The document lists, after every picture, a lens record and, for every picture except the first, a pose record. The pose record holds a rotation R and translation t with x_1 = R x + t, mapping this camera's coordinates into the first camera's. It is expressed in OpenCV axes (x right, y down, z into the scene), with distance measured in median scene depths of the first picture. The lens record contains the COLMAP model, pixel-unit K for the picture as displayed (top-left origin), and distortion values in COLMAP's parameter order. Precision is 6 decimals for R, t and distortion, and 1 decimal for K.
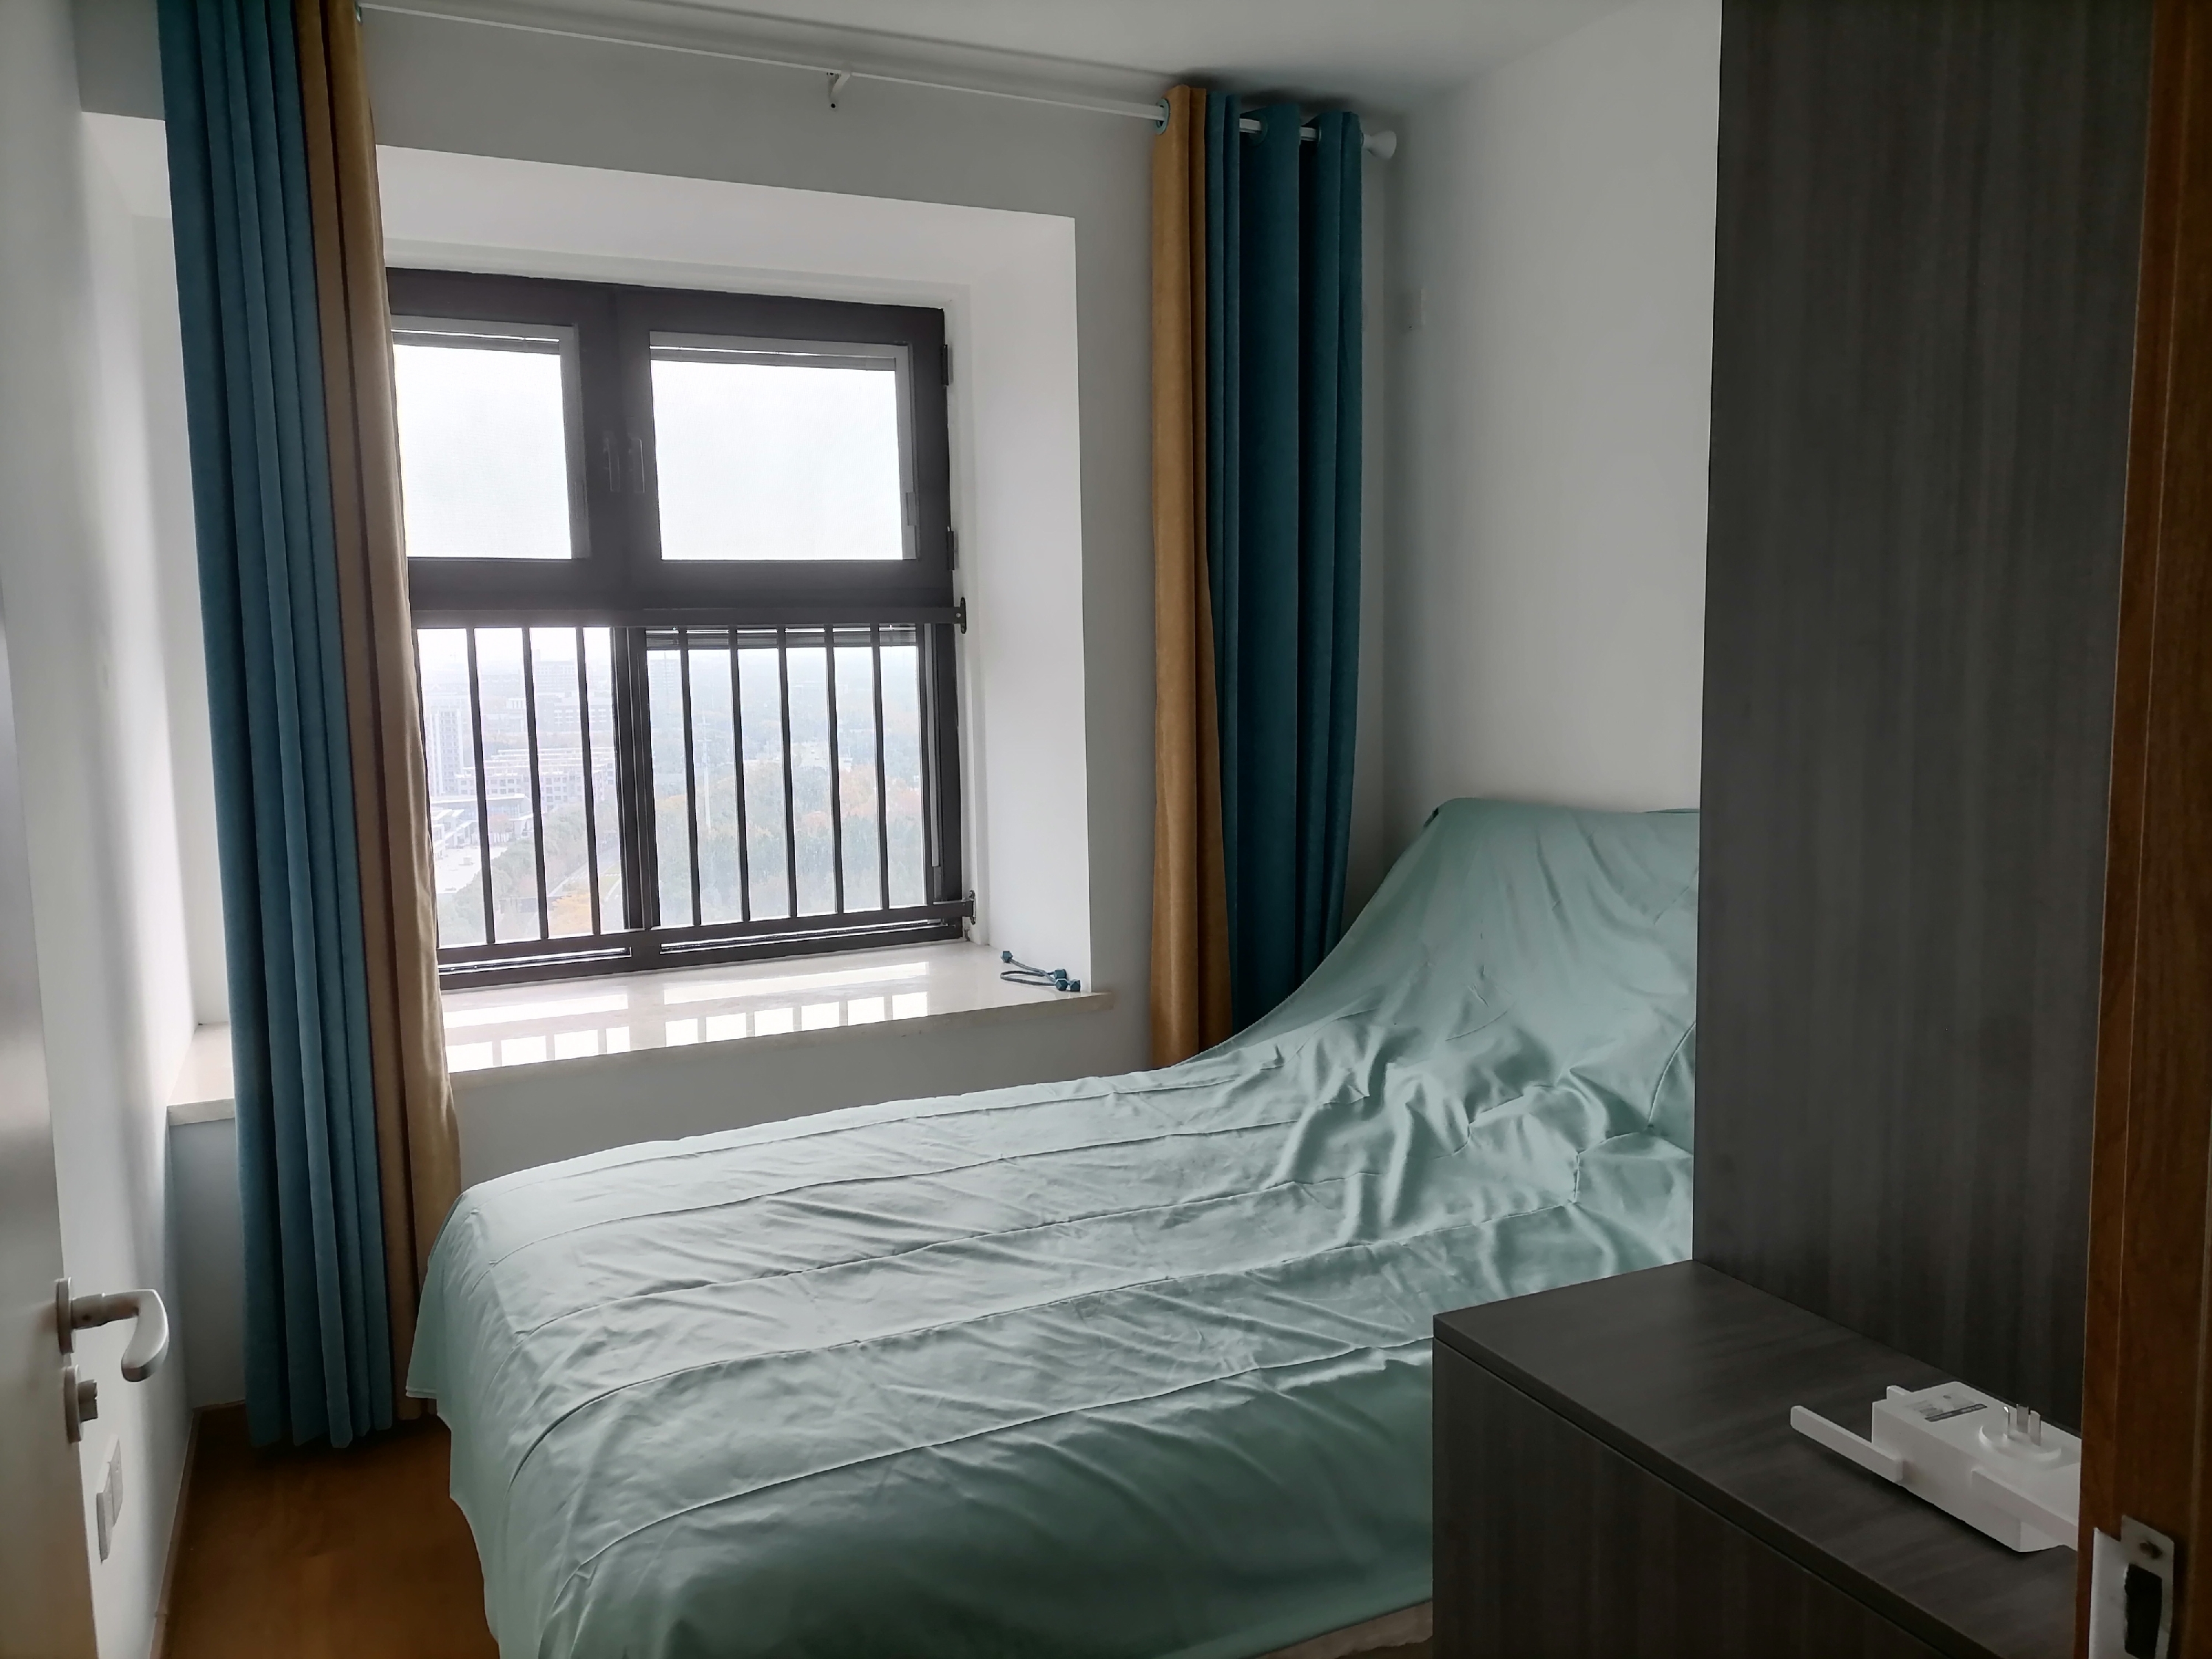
lens RADIAL K [[1579.2, 0, 1105.9], [0, 1579.2, 860.3], [0, 0, 1]] dist [0.004211, 0.003871]
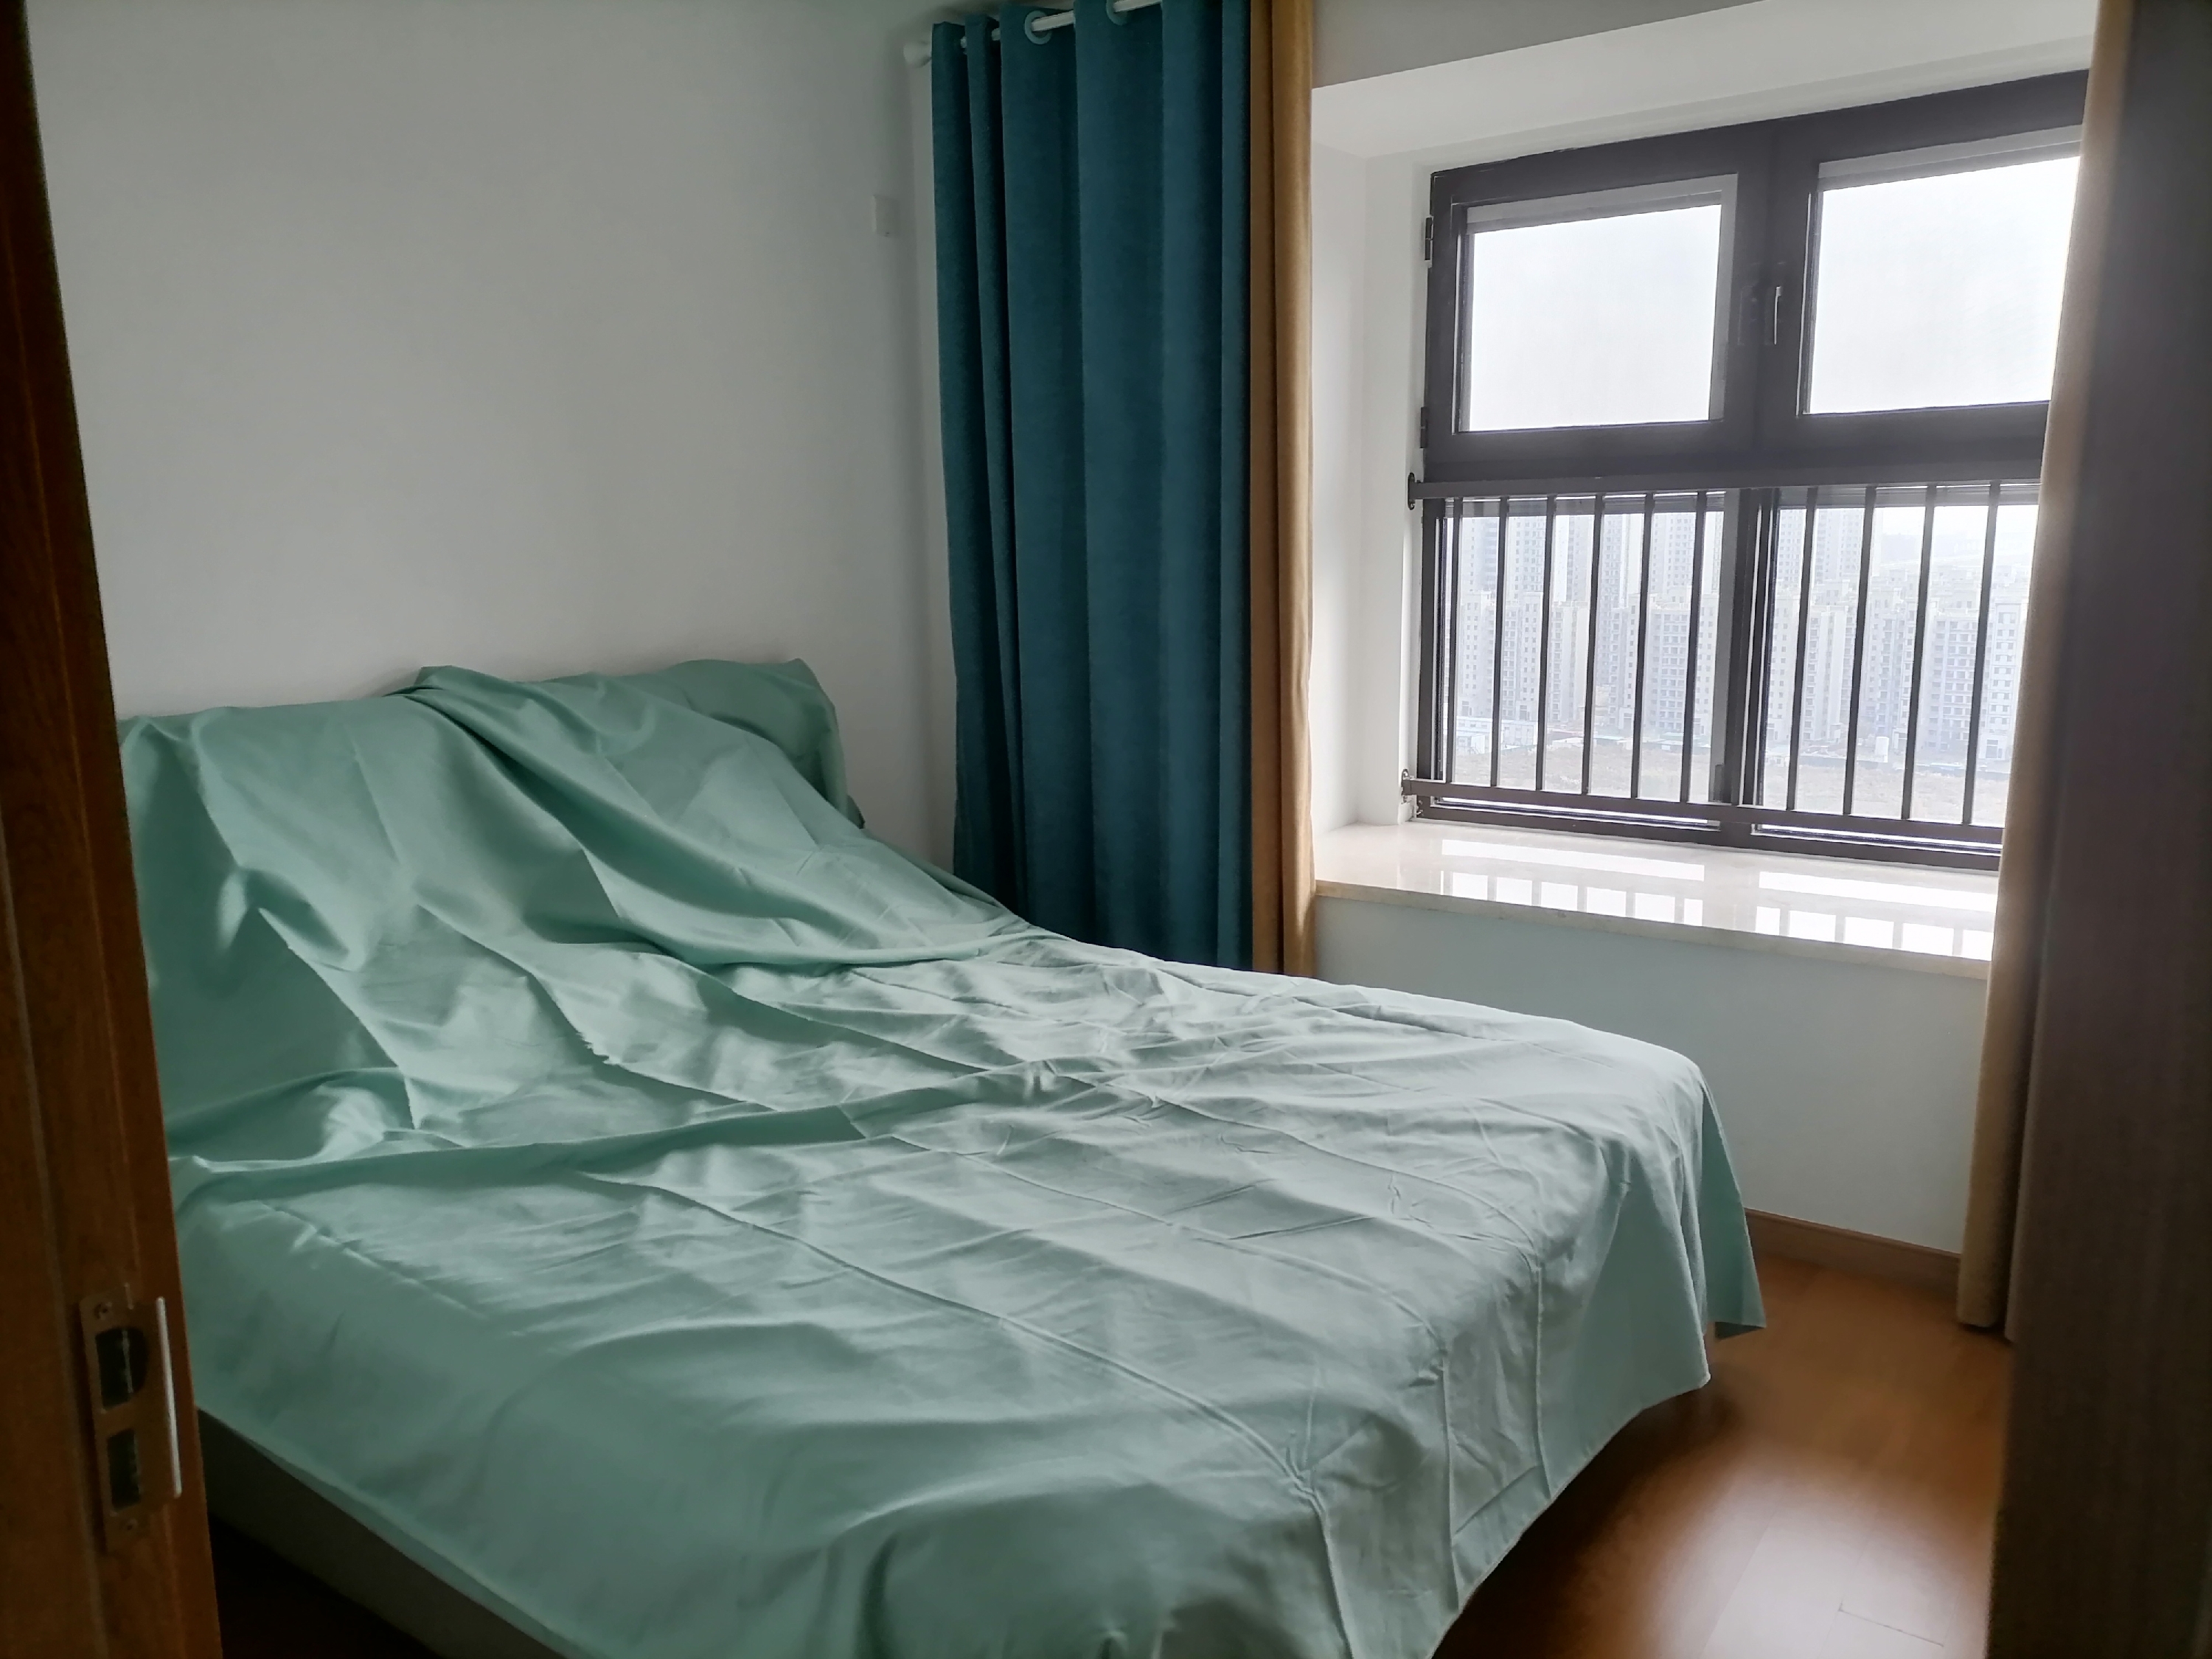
lens RADIAL K [[1657.6, 0, 1106.0], [0, 1657.6, 829.5], [0, 0, 1]] dist [-0.001479, 0.002133]
pose [[0.464212, 0.159754, -0.871198, 0.419857], [-0.100793, 0.986738, 0.127234, -0.031824], [0.879970, 0.028747, 0.474158, 0.191779]]
